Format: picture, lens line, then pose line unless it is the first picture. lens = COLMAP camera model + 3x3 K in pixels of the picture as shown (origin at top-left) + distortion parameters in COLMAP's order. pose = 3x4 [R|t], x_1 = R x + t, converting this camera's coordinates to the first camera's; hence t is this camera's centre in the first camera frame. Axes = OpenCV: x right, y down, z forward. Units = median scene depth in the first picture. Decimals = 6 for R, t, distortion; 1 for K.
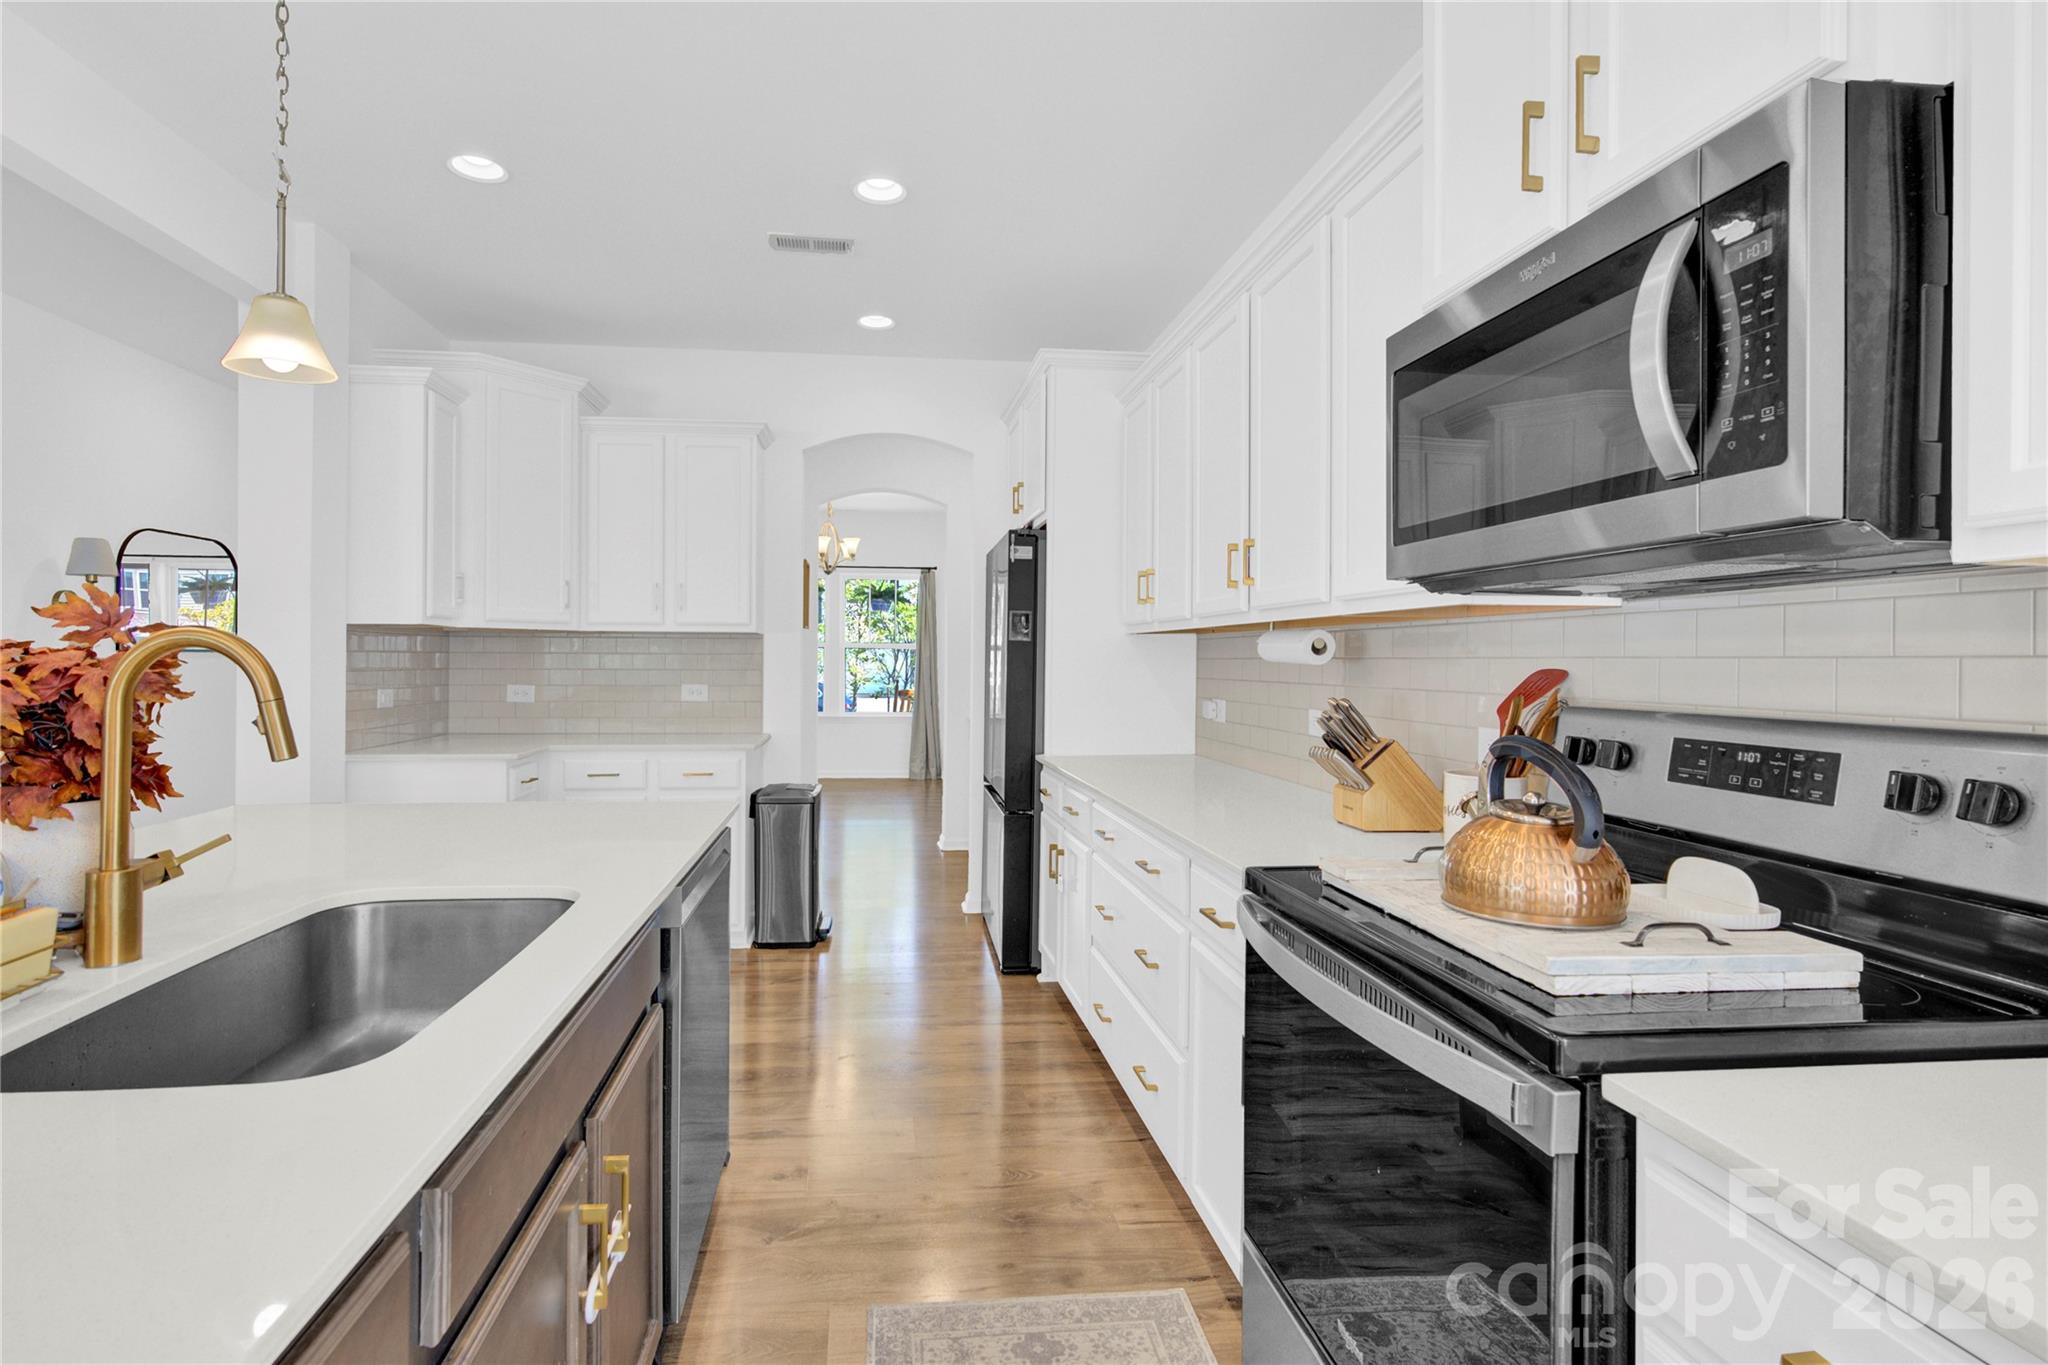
lens RADIAL K [[974.4, 0, 975.5], [0, 974.4, 658.4], [0, 0, 1]] dist [0.002680, 0.000703]
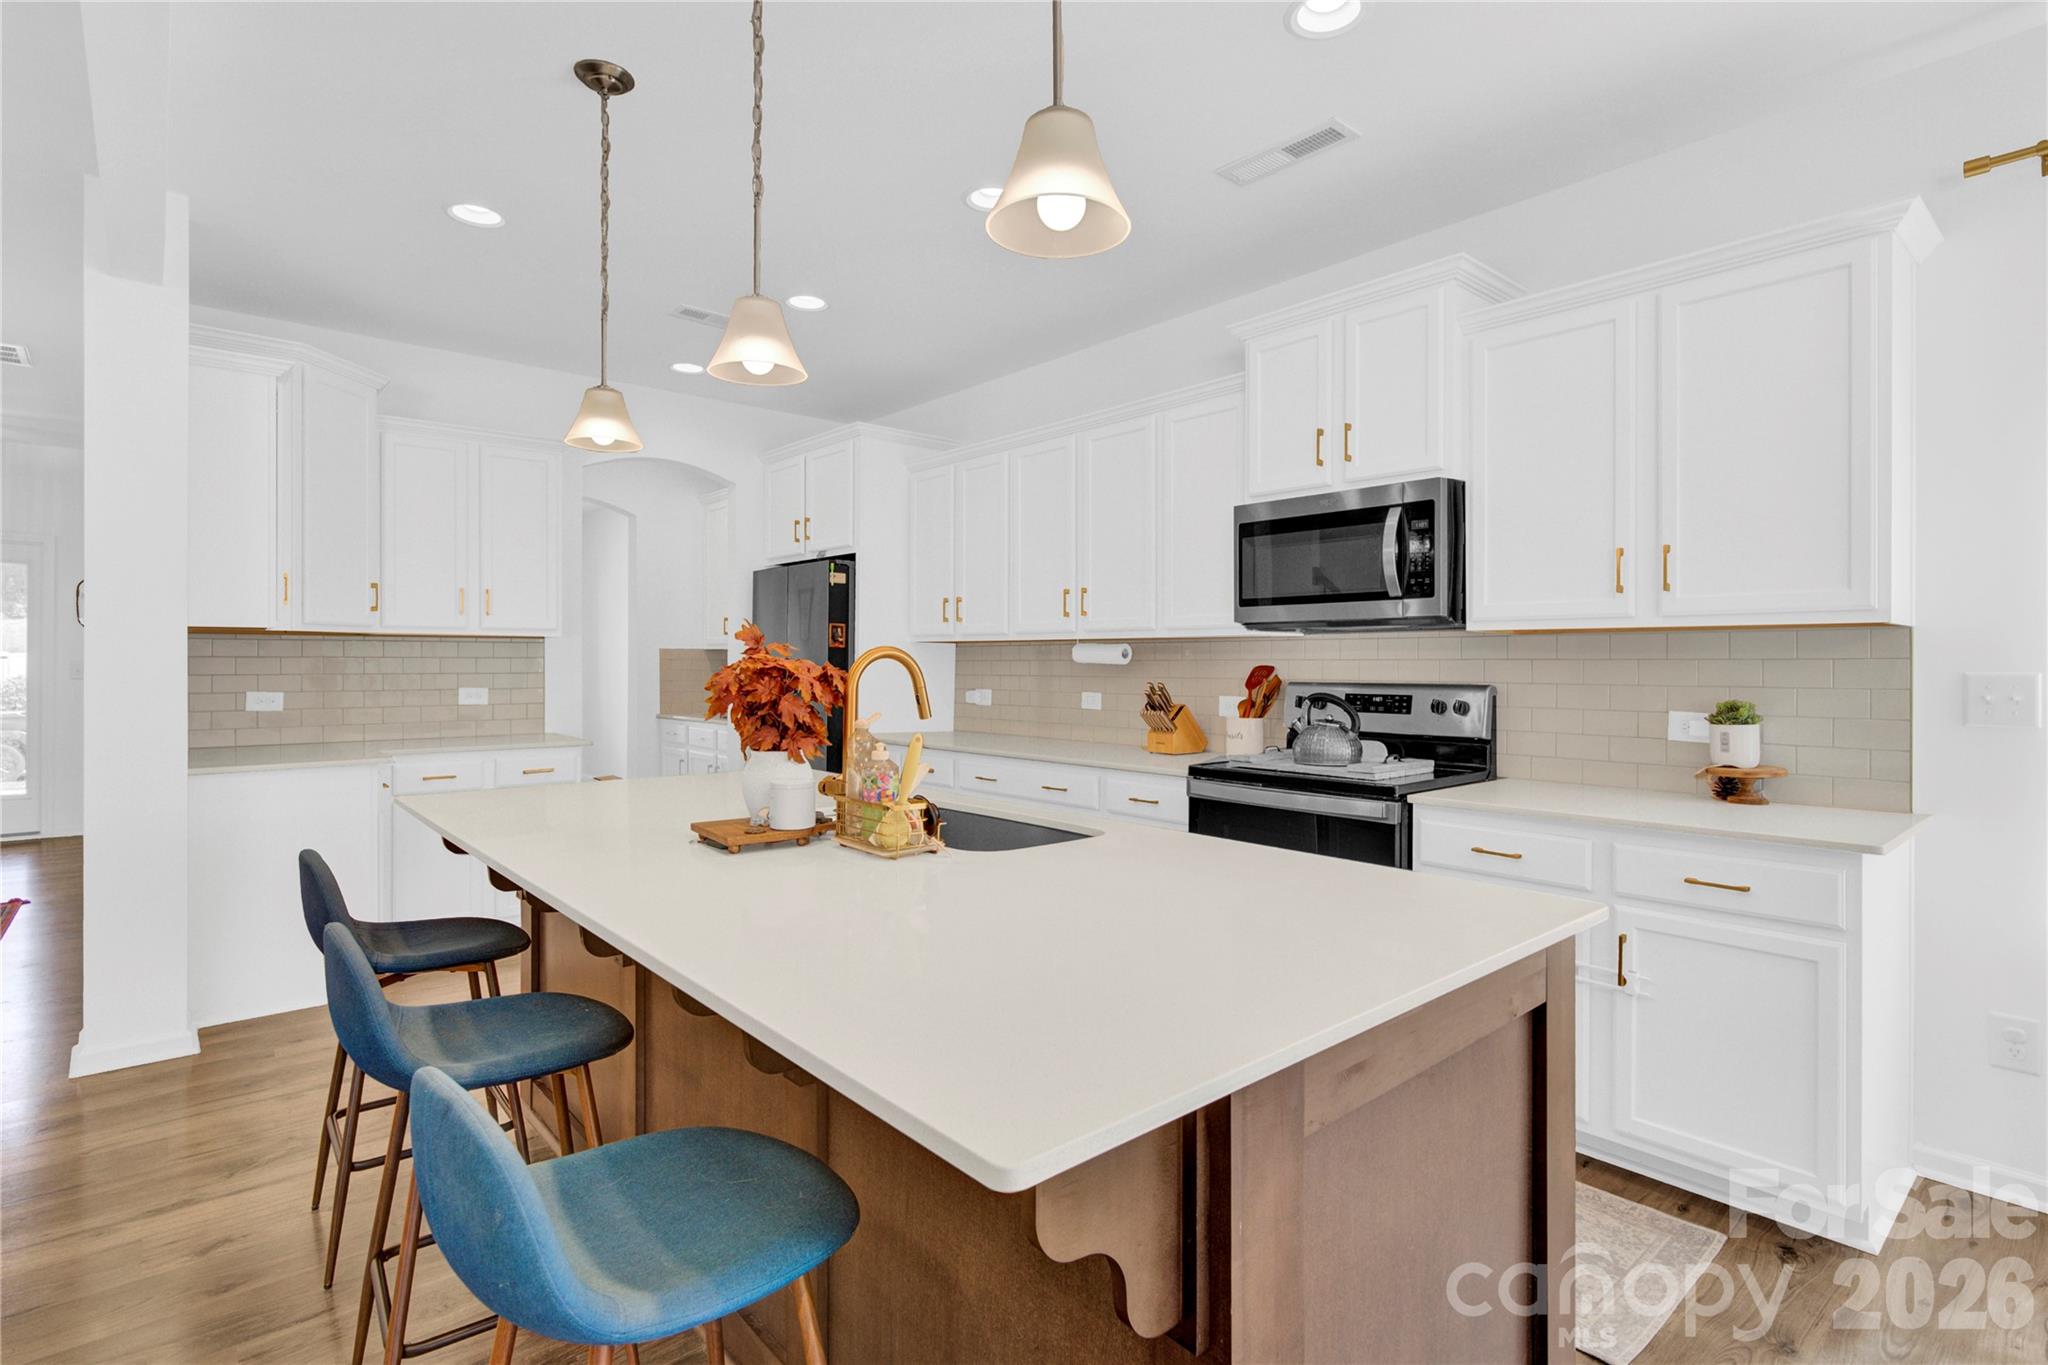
lens RADIAL K [[978.6, 0, 1017.2], [0, 978.6, 671.2], [0, 0, 1]] dist [-0.000942, -0.000112]
pose [[0.821997, -0.009843, 0.569407, -0.446206], [0.002758, 0.999908, 0.013304, -0.002706], [-0.569486, -0.009366, 0.821948, -0.175649]]
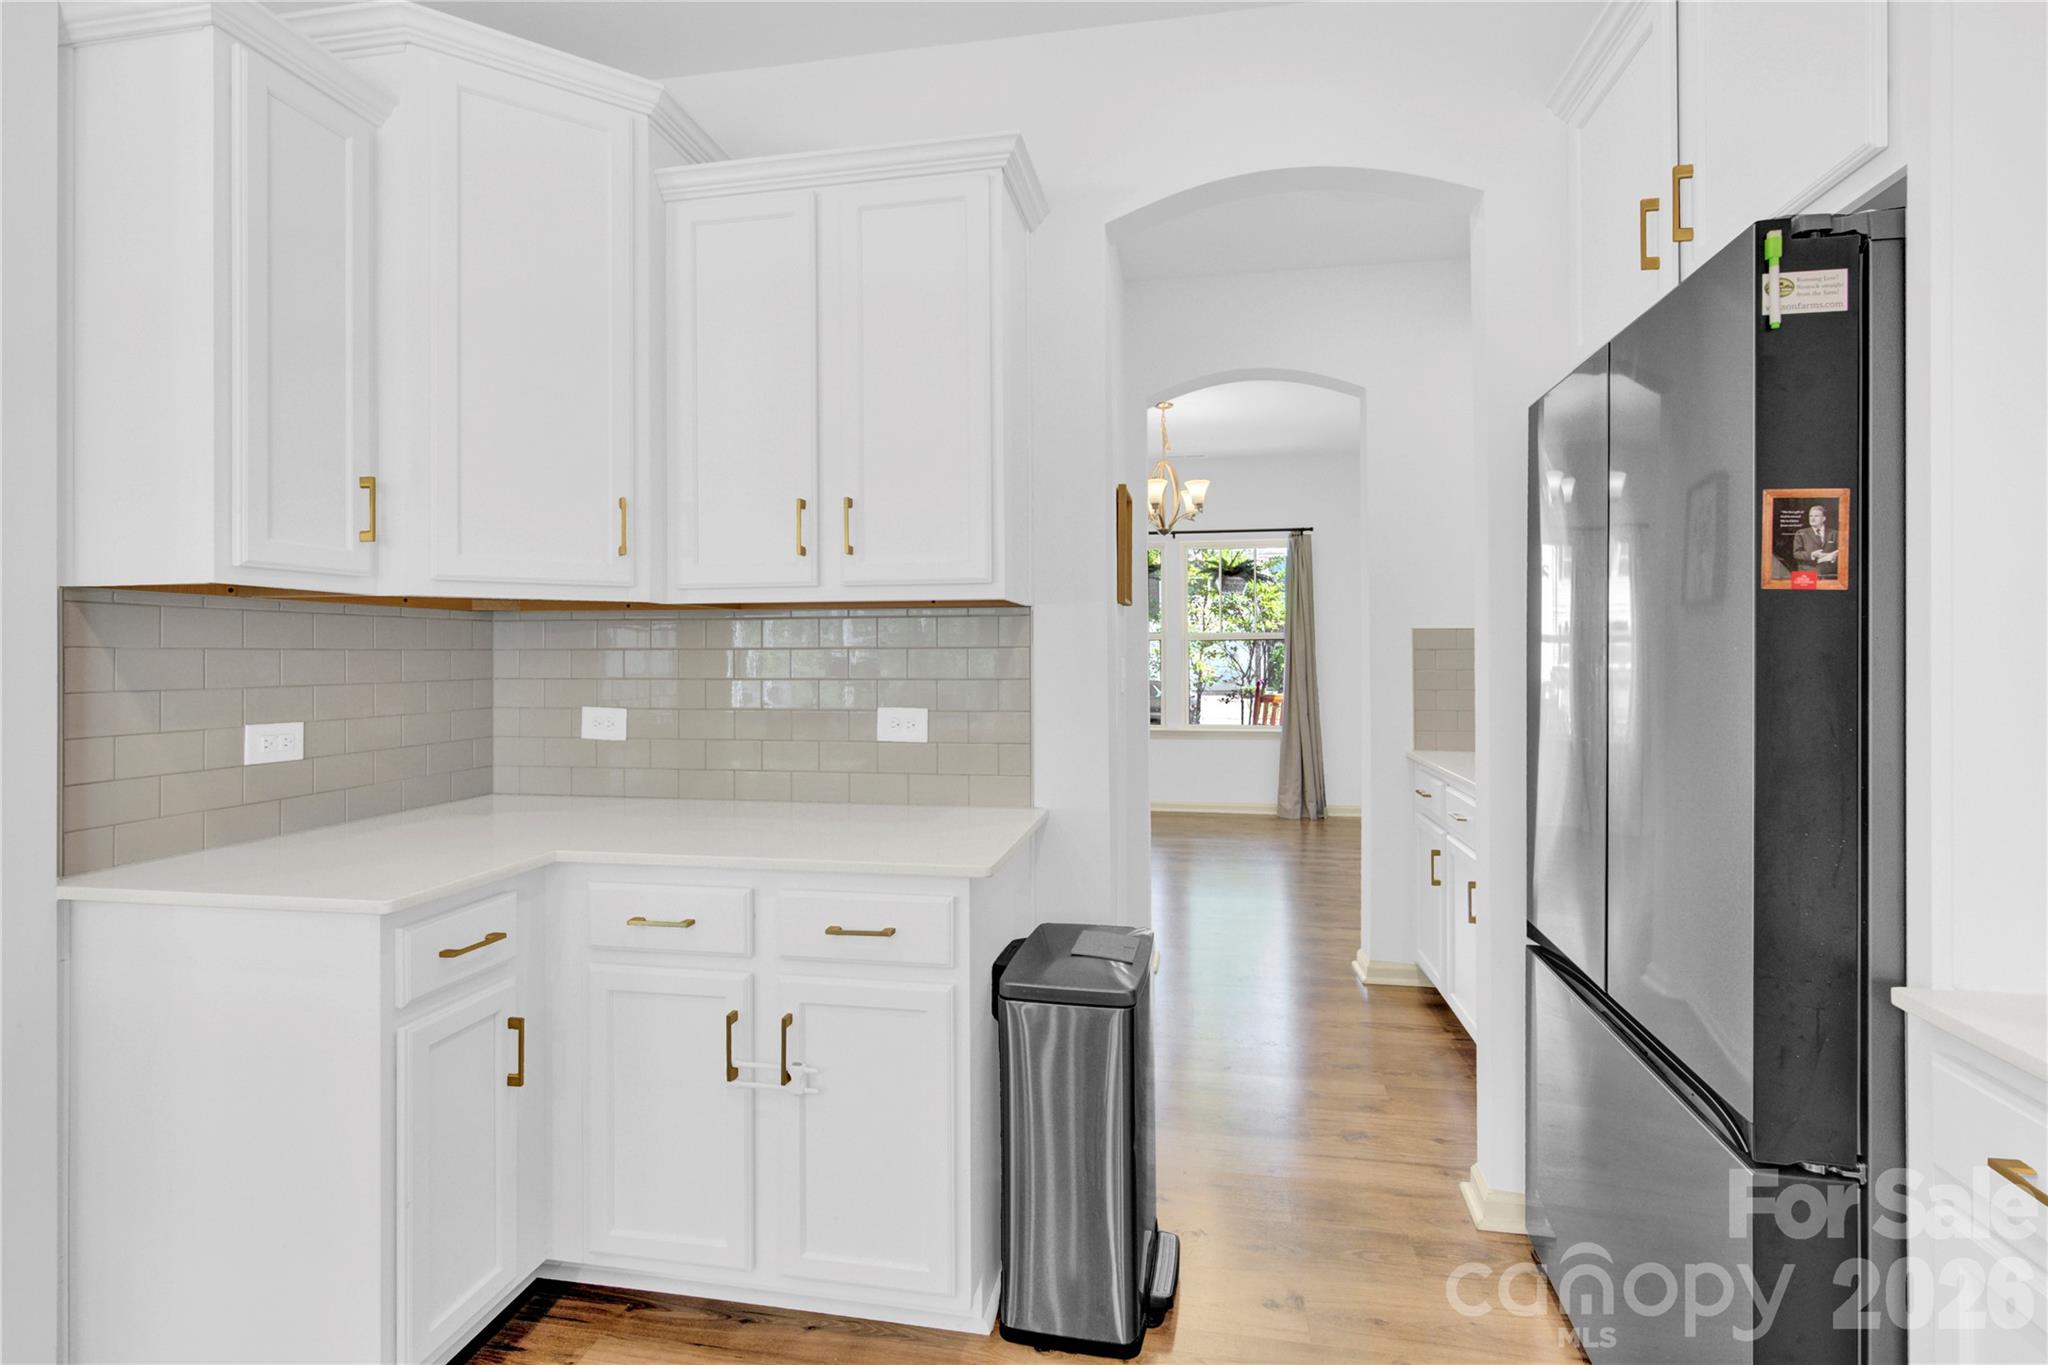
lens RADIAL K [[951.4, 0, 1054.2], [0, 951.4, 627.8], [0, 0, 1]] dist [0.039056, 0.000226]
pose [[0.963805, -0.016377, -0.266106, -0.086180], [0.009389, 0.999577, -0.027514, -0.000816], [0.266444, 0.024020, 0.963551, 0.593578]]
